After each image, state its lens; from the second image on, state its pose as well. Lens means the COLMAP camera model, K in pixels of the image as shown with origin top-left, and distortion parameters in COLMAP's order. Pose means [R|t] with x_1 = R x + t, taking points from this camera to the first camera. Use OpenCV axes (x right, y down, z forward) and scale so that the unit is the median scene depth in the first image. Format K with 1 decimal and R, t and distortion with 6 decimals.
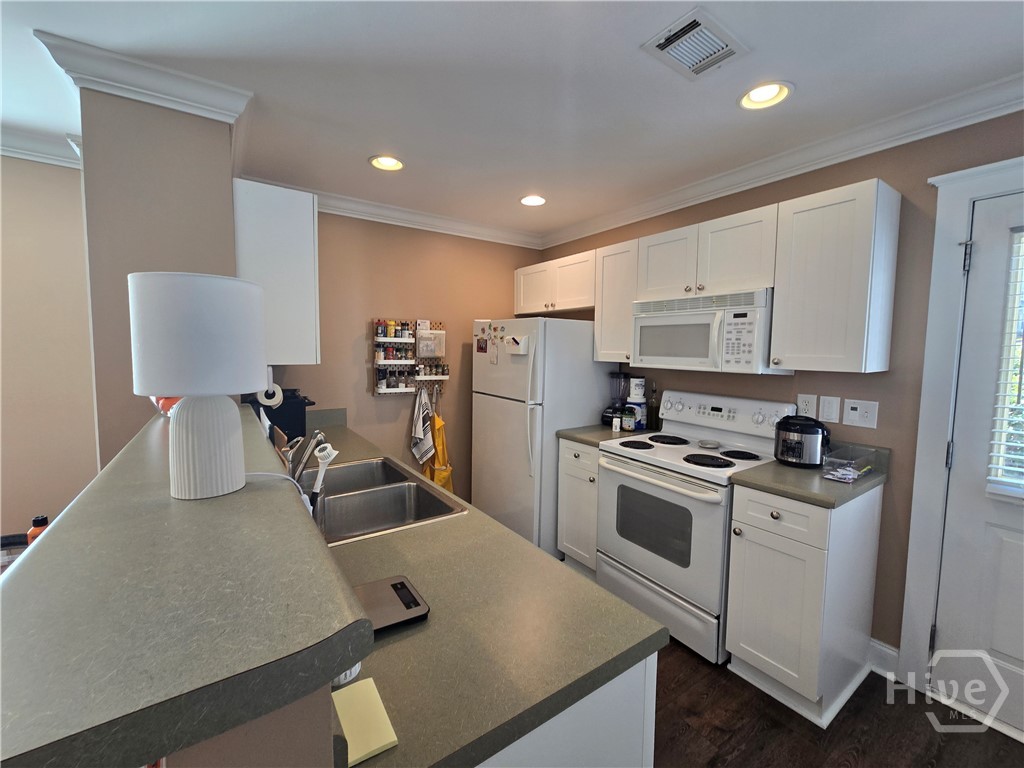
lens RADIAL K [[420.1, 0, 509.5], [0, 420.1, 380.3], [0, 0, 1]] dist [-0.000560, 0.000138]
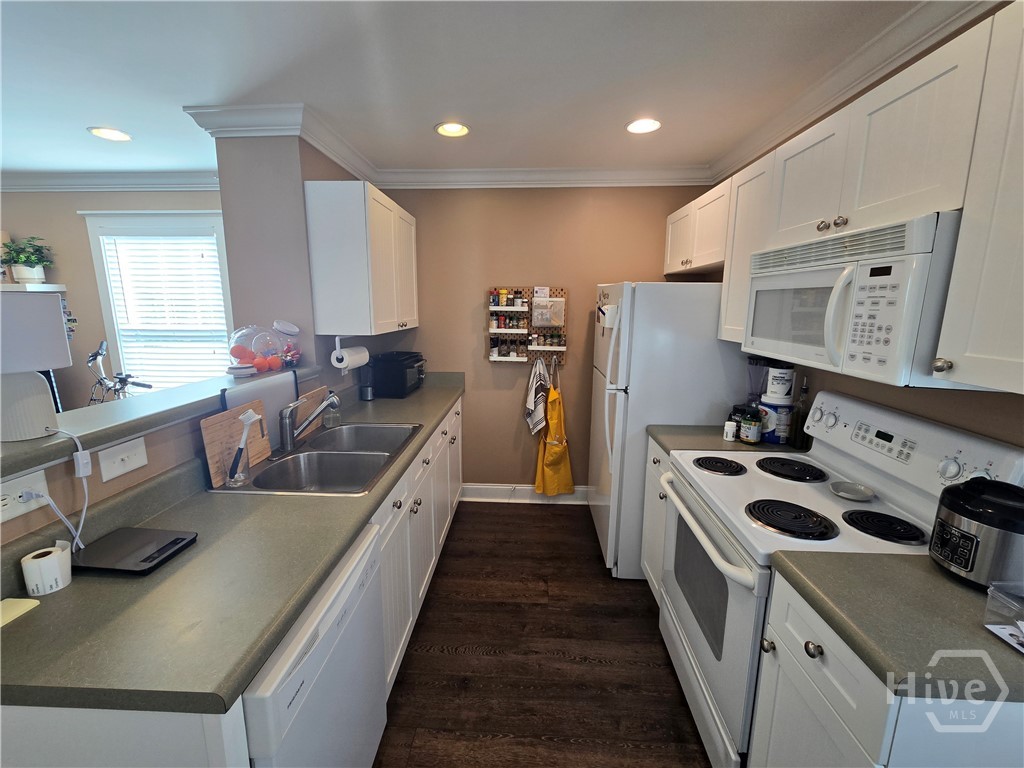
lens RADIAL K [[420.1, 0, 509.5], [0, 420.1, 380.3], [0, 0, 1]] dist [-0.000560, 0.000138]
pose [[0.794787, 0.103669, -0.597969, 0.356730], [-0.045390, 0.992697, 0.111773, -0.039791], [0.605189, -0.061694, 0.793688, 0.206167]]
